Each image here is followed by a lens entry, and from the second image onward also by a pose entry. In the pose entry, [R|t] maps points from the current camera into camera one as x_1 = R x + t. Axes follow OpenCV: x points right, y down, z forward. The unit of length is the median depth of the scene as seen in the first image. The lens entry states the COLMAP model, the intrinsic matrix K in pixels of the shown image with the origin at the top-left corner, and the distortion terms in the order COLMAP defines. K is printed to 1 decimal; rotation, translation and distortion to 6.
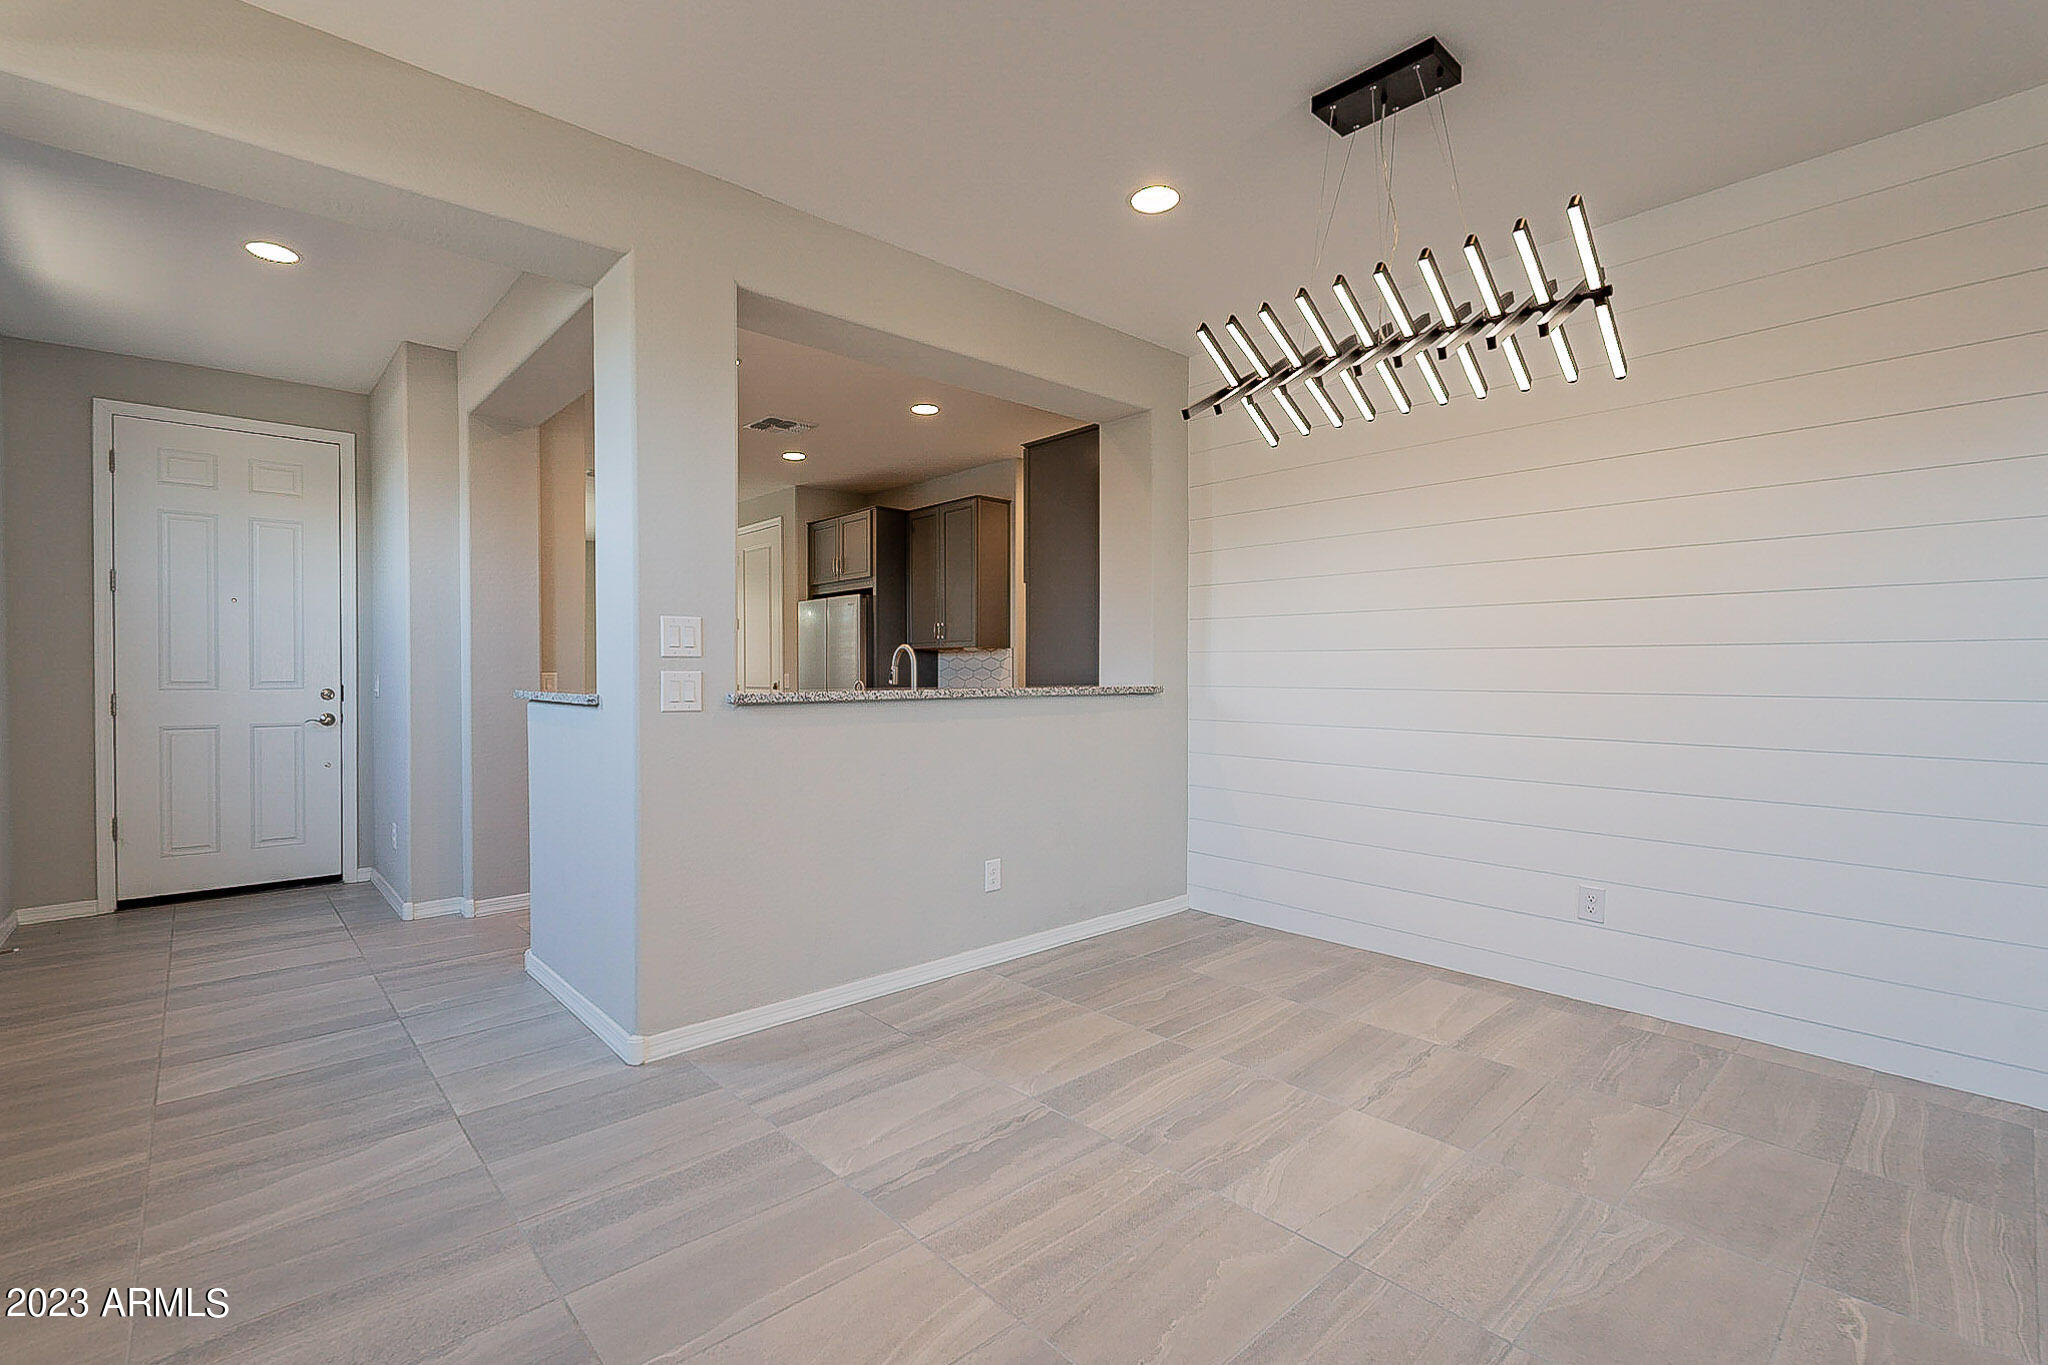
lens RADIAL K [[904.1, 0, 994.1], [0, 904.1, 685.7], [0, 0, 1]] dist [-0.003244, -0.000224]
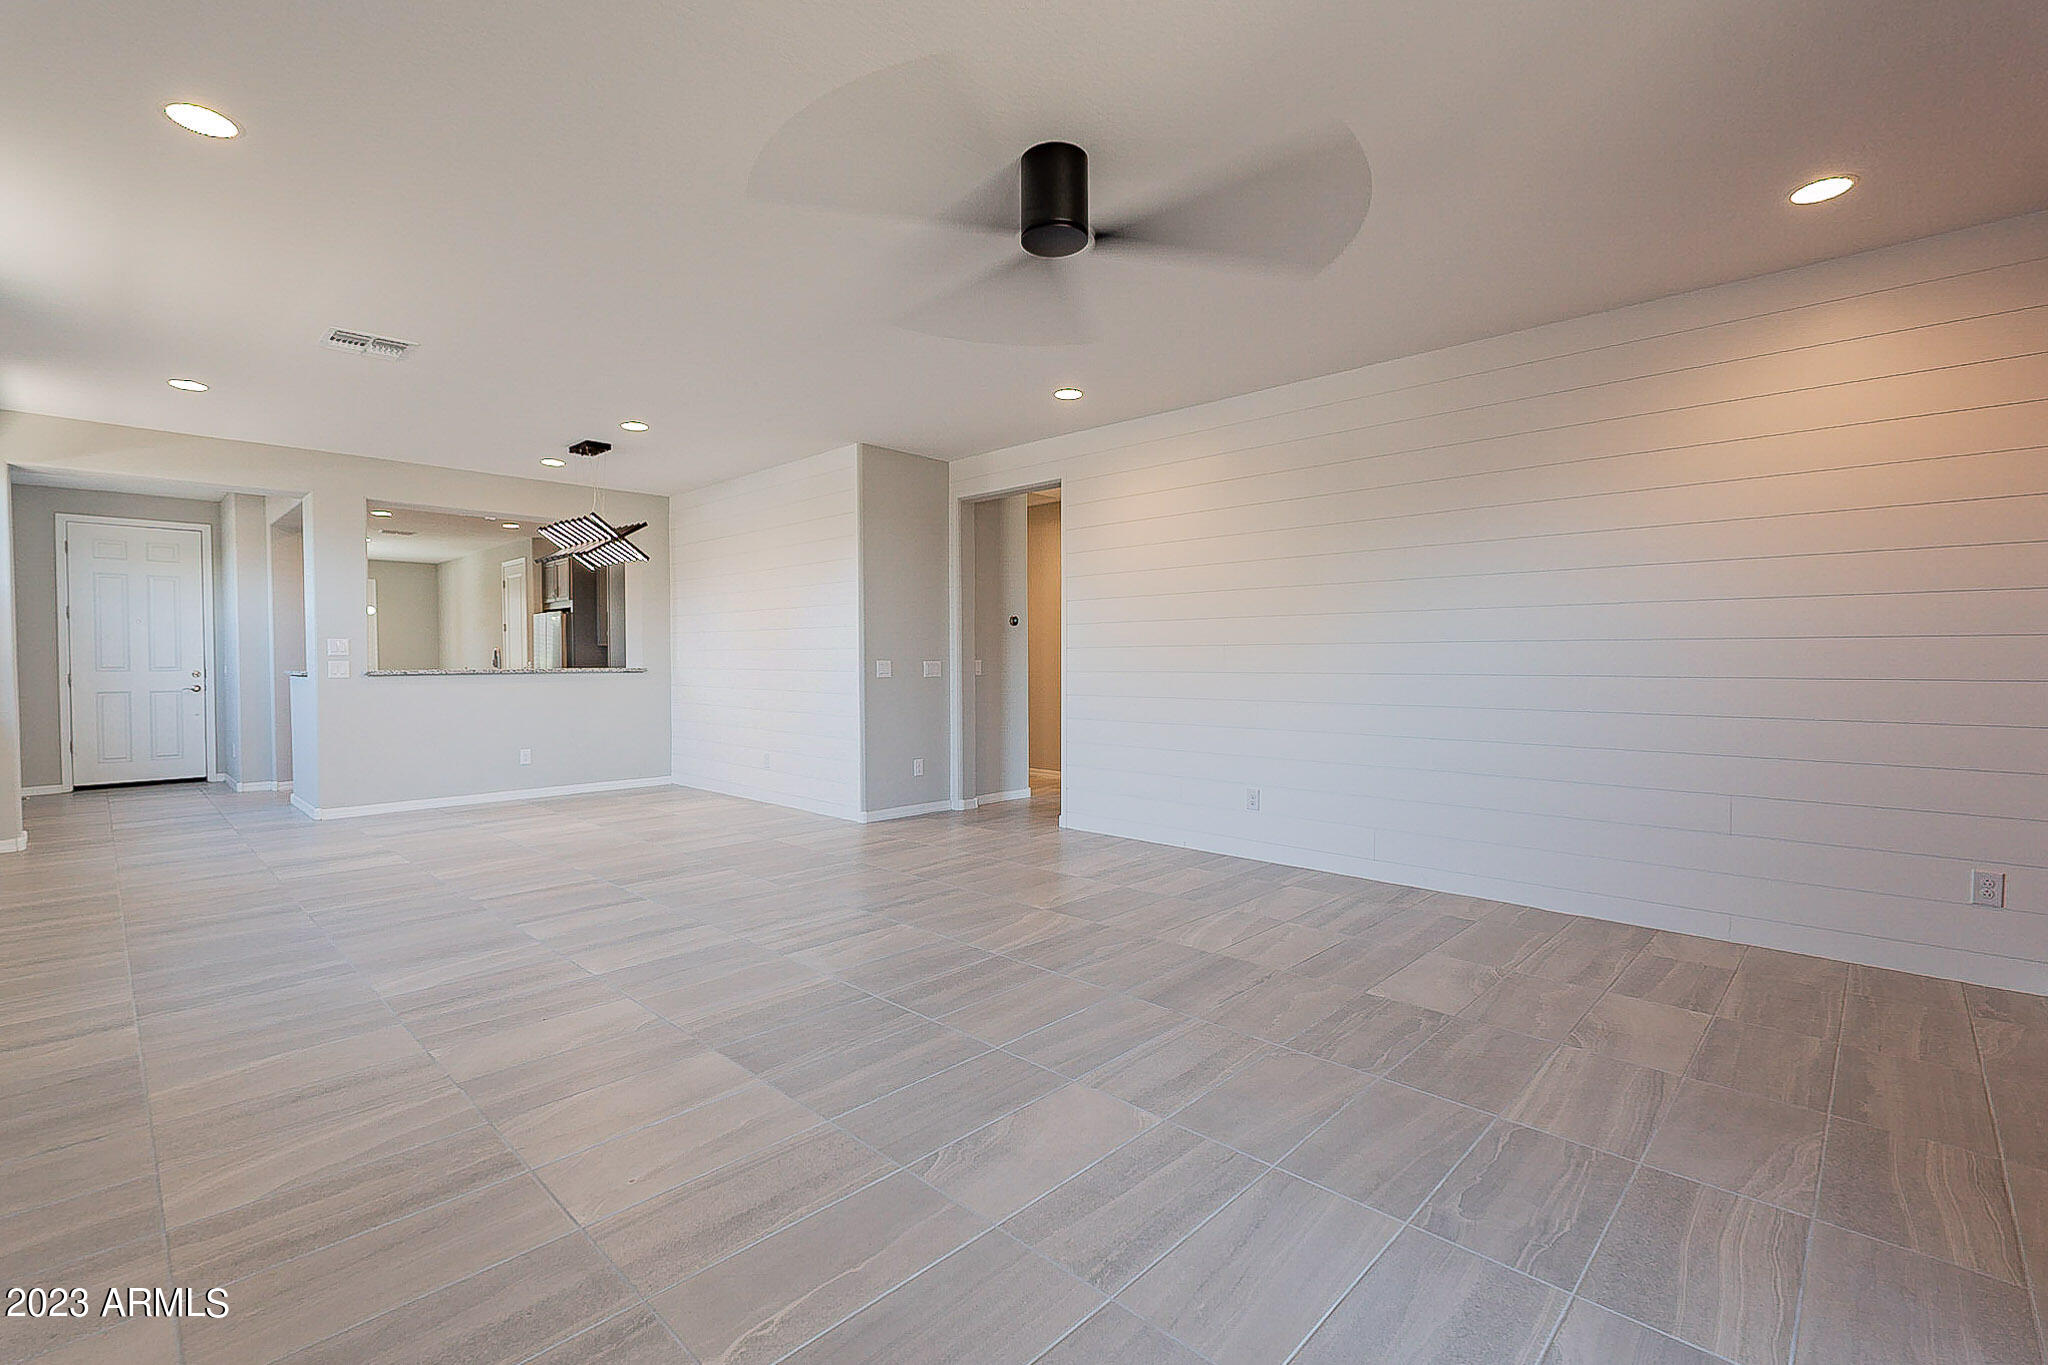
lens RADIAL K [[900.7, 0, 1019.3], [0, 900.7, 682.7], [0, 0, 1]] dist [-0.002244, 0.000091]
pose [[0.996817, -0.003927, 0.079632, 0.958556], [0.003006, 0.999927, 0.011687, 0.014020], [-0.079673, -0.011410, 0.996756, -1.163515]]
